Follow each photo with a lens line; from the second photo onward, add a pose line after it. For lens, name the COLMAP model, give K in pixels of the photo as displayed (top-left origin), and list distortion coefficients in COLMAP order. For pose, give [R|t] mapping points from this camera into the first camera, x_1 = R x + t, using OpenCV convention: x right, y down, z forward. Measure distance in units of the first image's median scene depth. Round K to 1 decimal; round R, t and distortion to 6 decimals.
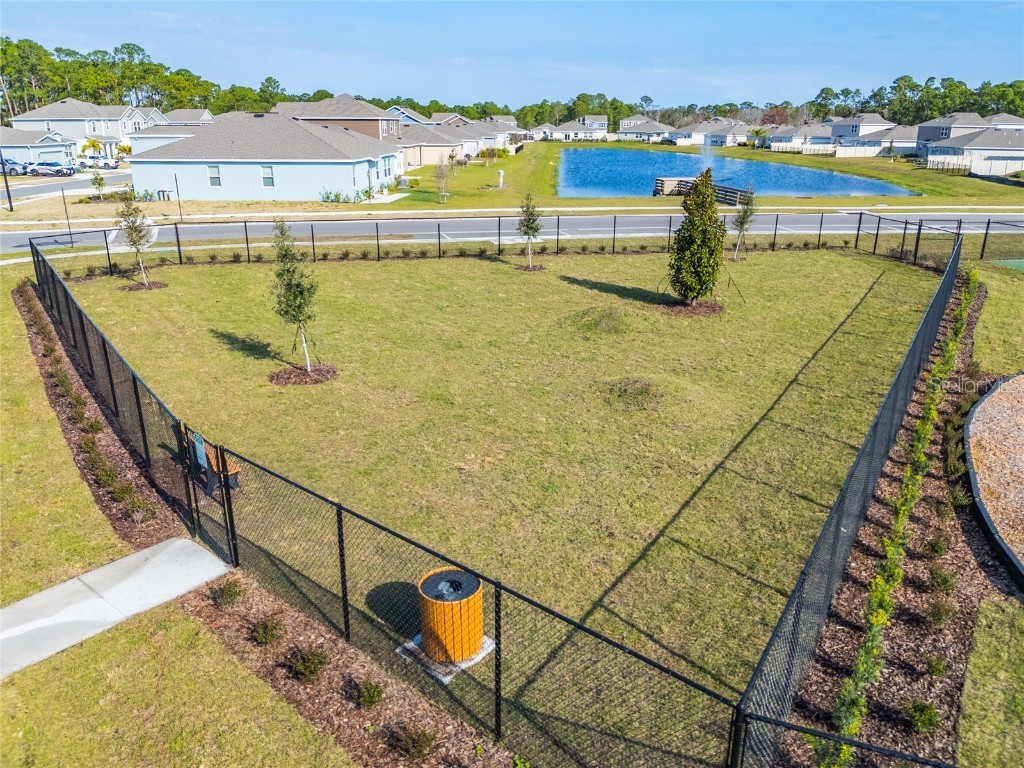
lens RADIAL K [[781.6, 0, 512.0], [0, 781.6, 384.0], [0, 0, 1]] dist [0.028877, -0.063775]
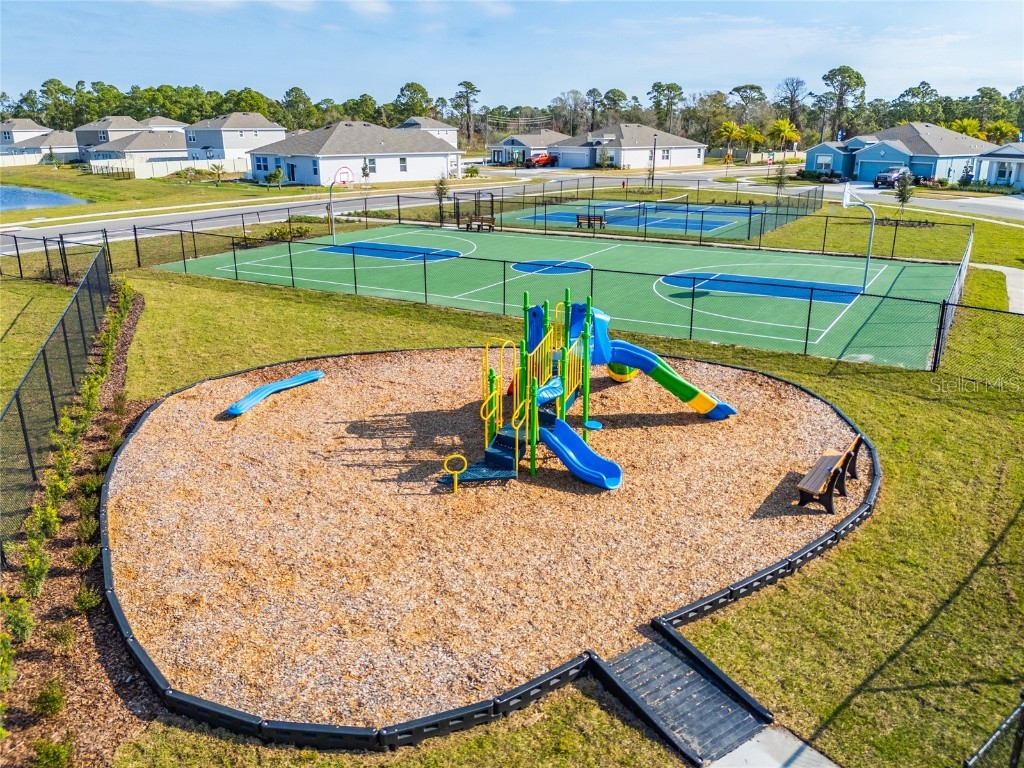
lens RADIAL K [[781.6, 0, 512.0], [0, 781.6, 384.0], [0, 0, 1]] dist [0.028877, -0.063775]
pose [[0.598044, -0.256548, 0.759293, 0.035152], [0.260292, 0.958201, 0.118740, -0.005591], [-0.758018, 0.126626, 0.639824, 0.017736]]
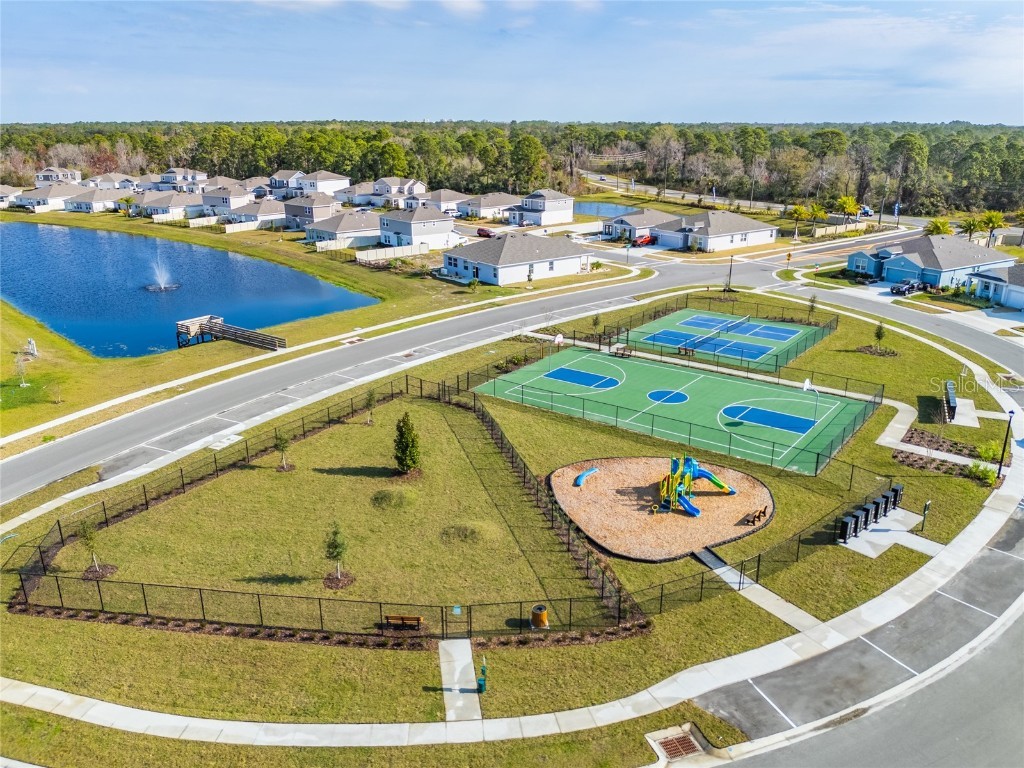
lens RADIAL K [[807.2, 0, 512.0], [0, 807.2, 384.0], [0, 0, 1]] dist [0.043542, -0.094190]
pose [[0.673185, -0.244953, 0.697725, -0.265763], [0.237294, 0.965200, 0.109909, -0.129565], [-0.700367, 0.091577, 0.707884, -0.190157]]
